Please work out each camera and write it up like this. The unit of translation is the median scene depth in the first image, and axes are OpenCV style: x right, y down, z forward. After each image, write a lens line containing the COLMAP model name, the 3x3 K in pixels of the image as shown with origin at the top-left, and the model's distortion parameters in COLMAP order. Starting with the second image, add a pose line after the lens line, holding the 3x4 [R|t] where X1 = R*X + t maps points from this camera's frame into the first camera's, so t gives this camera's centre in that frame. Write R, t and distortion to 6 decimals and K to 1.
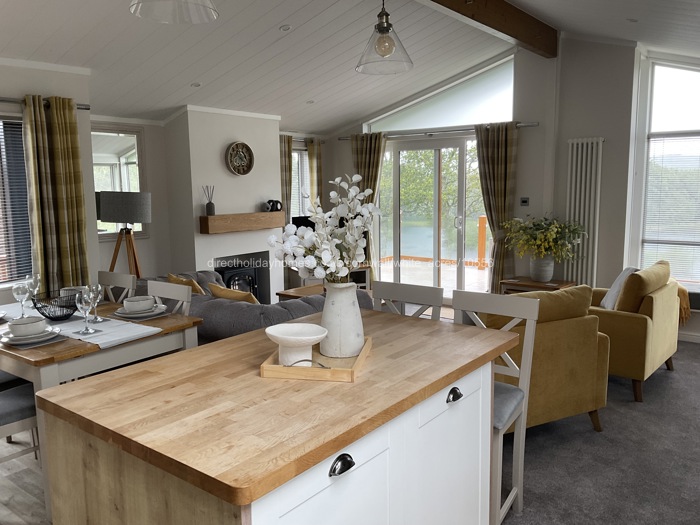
lens RADIAL K [[580.5, 0, 350.0], [0, 580.5, 262.5], [0, 0, 1]] dist [0.089982, -0.206377]
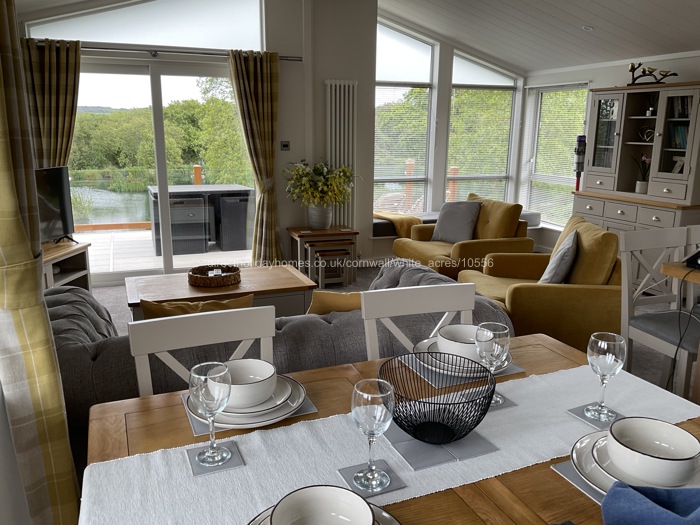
lens RADIAL K [[580.5, 0, 350.0], [0, 580.5, 262.5], [0, 0, 1]] dist [0.089982, -0.206377]
pose [[0.485800, -0.176466, 0.856071, -0.464309], [0.104948, 0.984099, 0.143302, -0.044950], [-0.867746, 0.020226, 0.496595, 0.467738]]
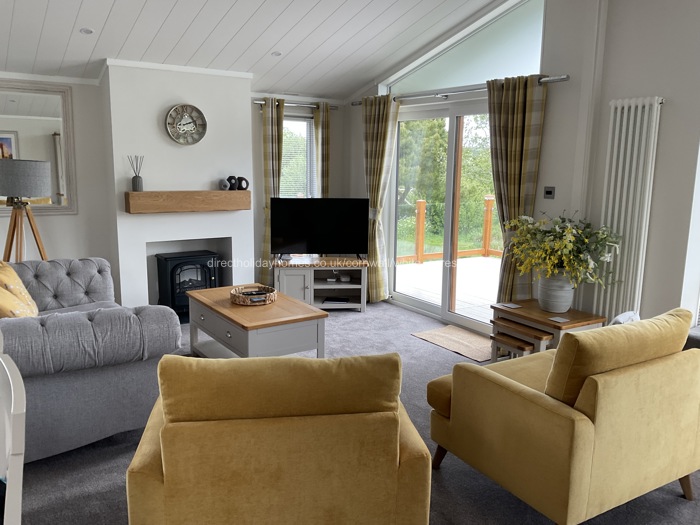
lens RADIAL K [[580.5, 0, 350.0], [0, 580.5, 262.5], [0, 0, 1]] dist [0.089982, -0.206377]
pose [[0.947702, 0.083404, -0.308065, 0.297510], [-0.071488, 0.996198, 0.049786, -0.039963], [0.311046, -0.025159, 0.950062, 0.271242]]
